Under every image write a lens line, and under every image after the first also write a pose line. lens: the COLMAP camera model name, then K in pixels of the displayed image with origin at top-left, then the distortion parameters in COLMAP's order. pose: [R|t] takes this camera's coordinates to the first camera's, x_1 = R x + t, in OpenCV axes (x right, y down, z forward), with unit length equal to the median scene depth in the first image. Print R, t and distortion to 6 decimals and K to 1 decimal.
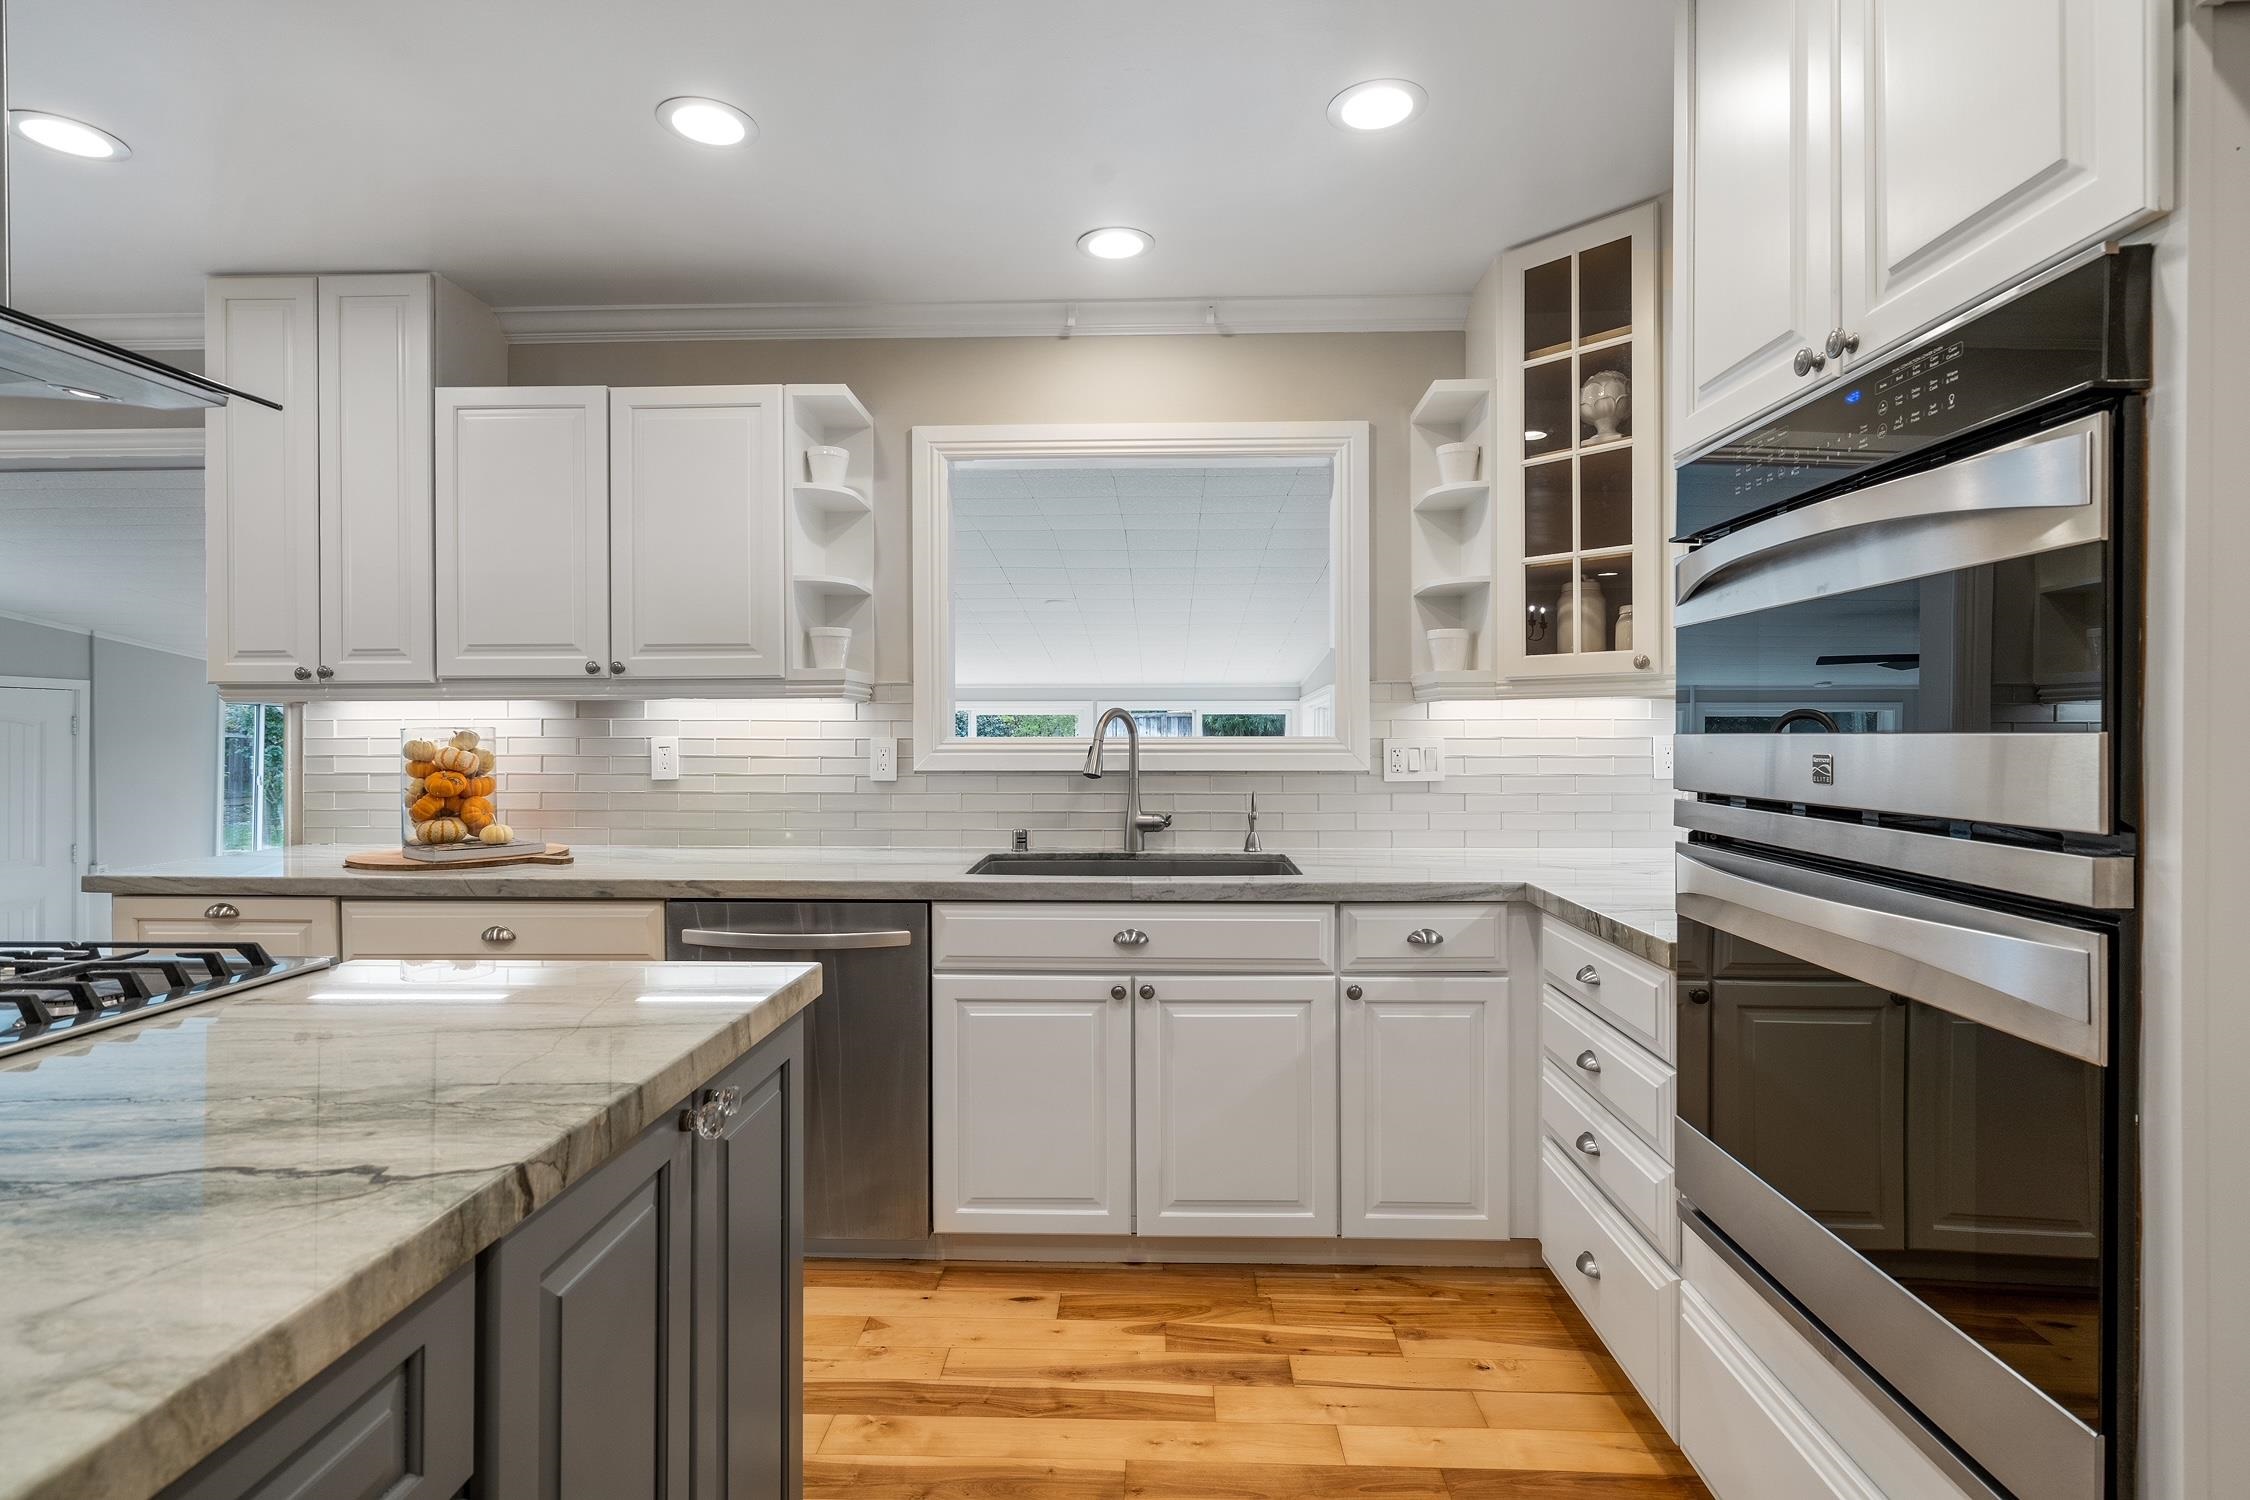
lens RADIAL K [[1090.0, 0, 1118.4], [0, 1090.0, 744.7], [0, 0, 1]] dist [-0.000233, 0.000381]
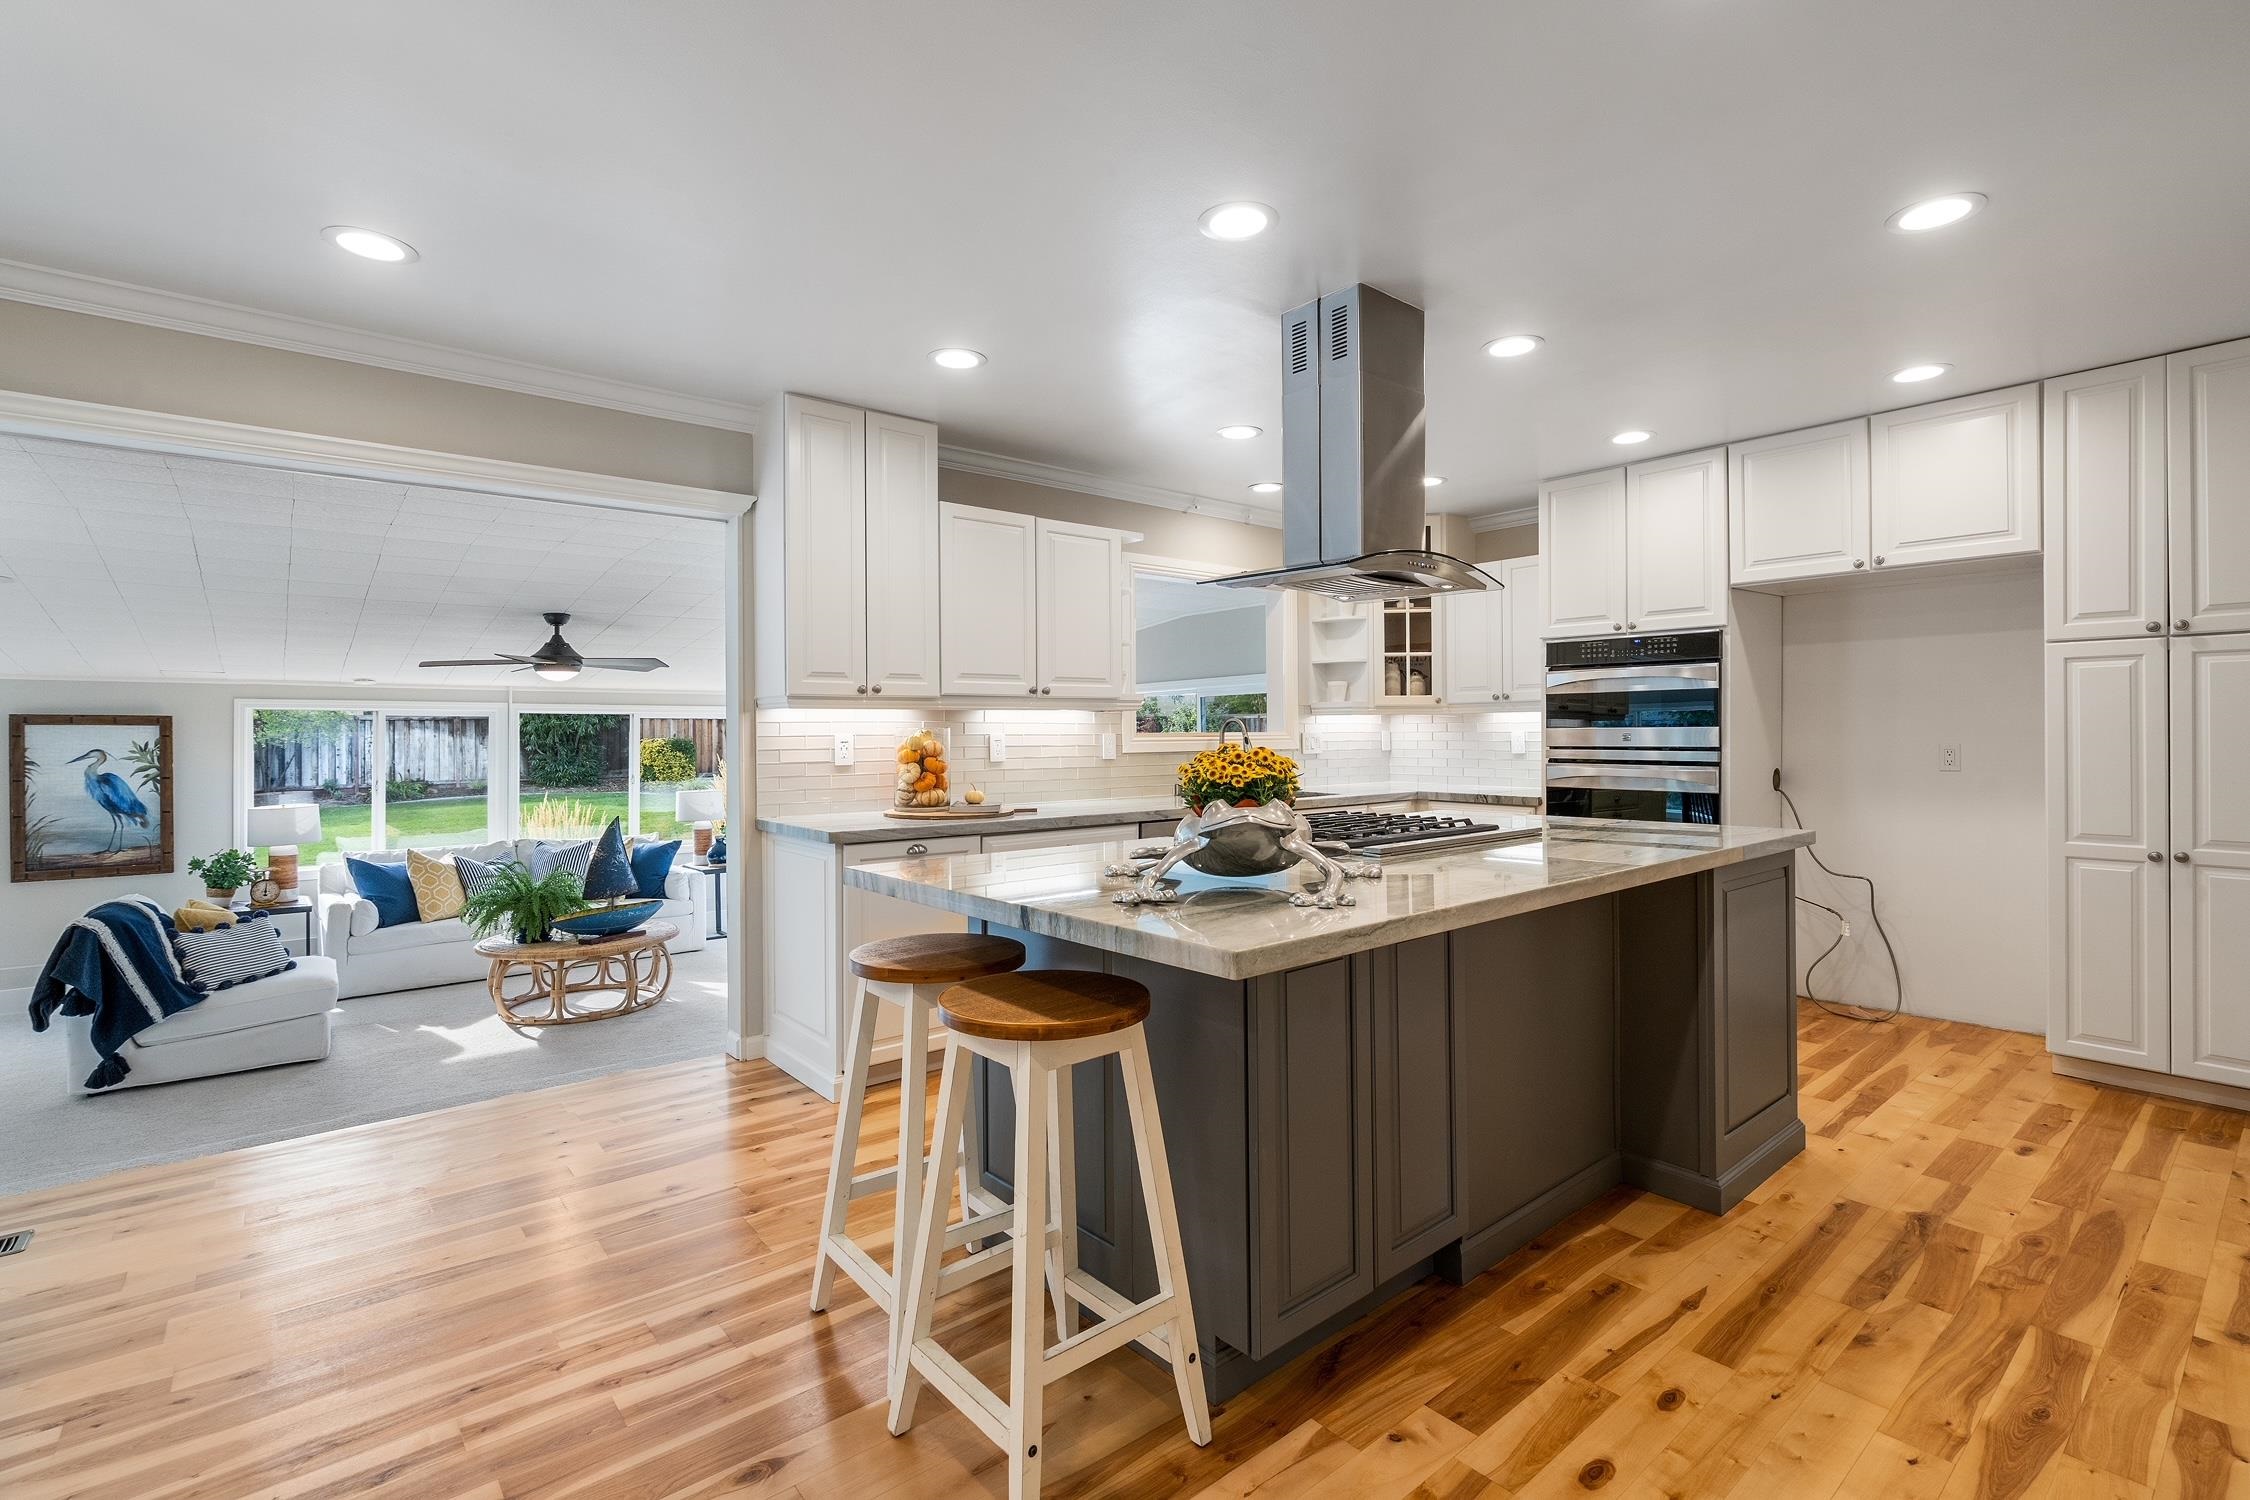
lens RADIAL K [[1018.7, 0, 1127.0], [0, 1018.7, 725.2], [0, 0, 1]] dist [0.000179, 0.000609]
pose [[0.742980, 0.000978, 0.669313, -1.376318], [0.013627, 0.999770, -0.016587, 0.007944], [-0.669175, 0.021444, 0.742795, -0.209630]]
